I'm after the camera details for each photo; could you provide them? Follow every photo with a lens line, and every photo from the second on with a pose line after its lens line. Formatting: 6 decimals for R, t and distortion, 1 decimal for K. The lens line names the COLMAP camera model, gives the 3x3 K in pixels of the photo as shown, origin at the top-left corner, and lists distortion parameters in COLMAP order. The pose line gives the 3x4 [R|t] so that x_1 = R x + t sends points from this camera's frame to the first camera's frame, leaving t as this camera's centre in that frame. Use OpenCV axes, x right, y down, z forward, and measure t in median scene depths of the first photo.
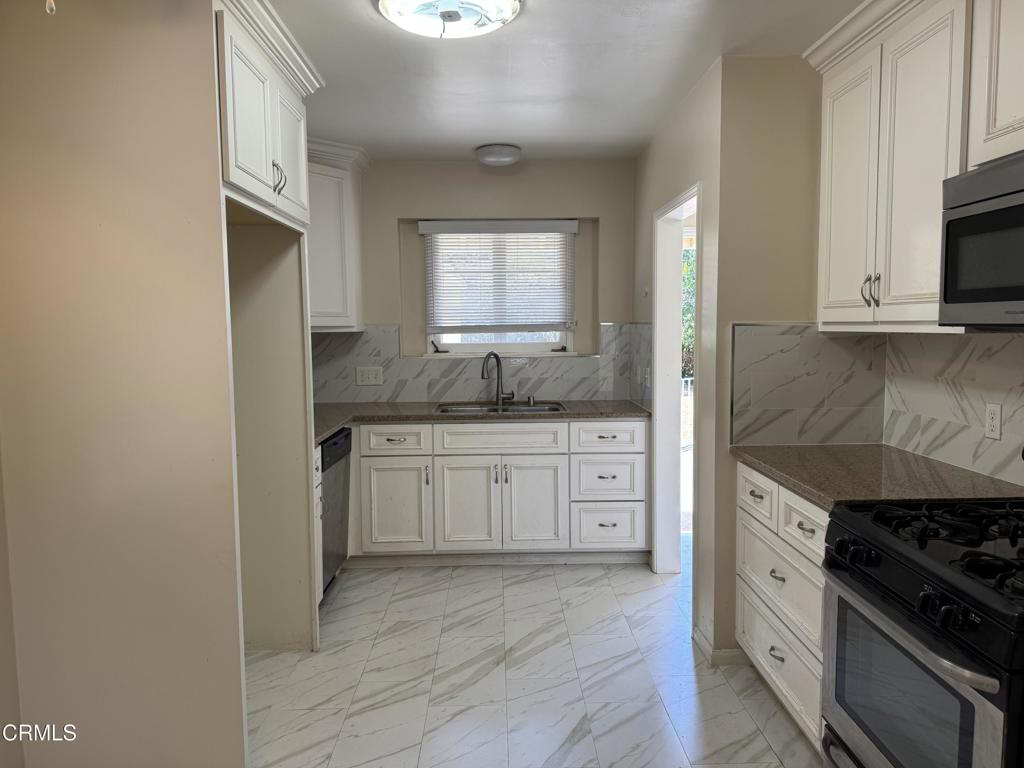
lens RADIAL K [[719.6, 0, 511.5], [0, 719.6, 386.7], [0, 0, 1]] dist [0.160004, -0.002316]
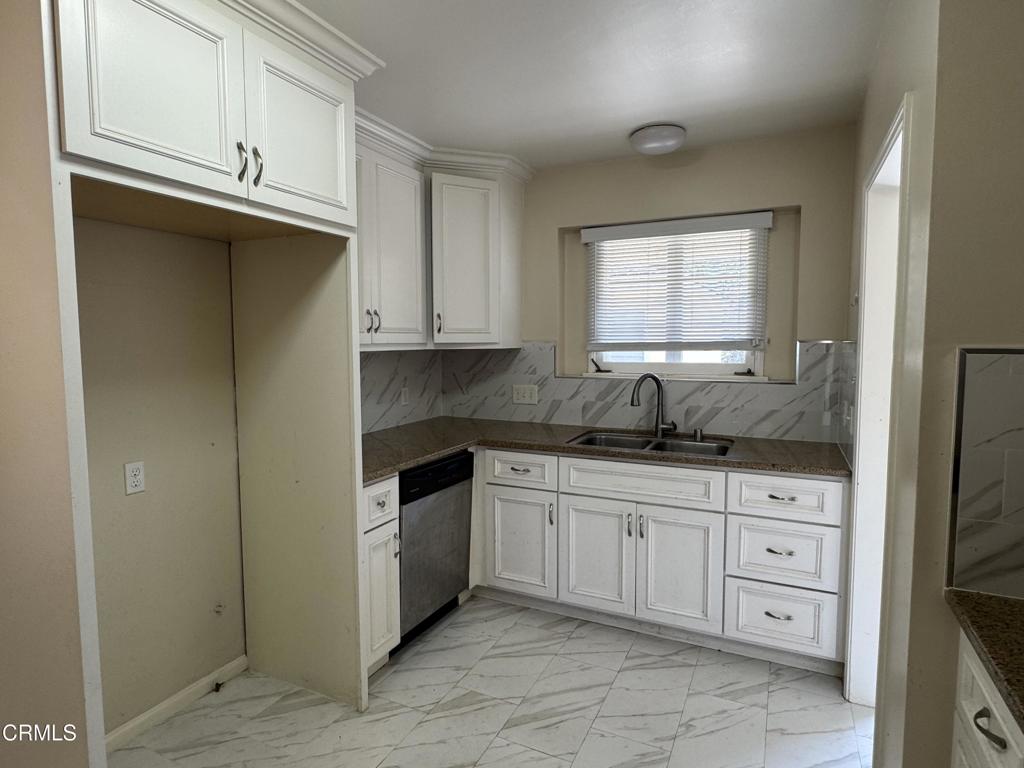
lens RADIAL K [[568.0, 0, 513.6], [0, 568.0, 385.7], [0, 0, 1]] dist [0.007347, 0.005367]
pose [[0.889586, 0.043545, -0.454688, 0.147570], [-0.044951, 0.998959, 0.007723, -0.035482], [0.454551, 0.013569, 0.890617, 0.361987]]
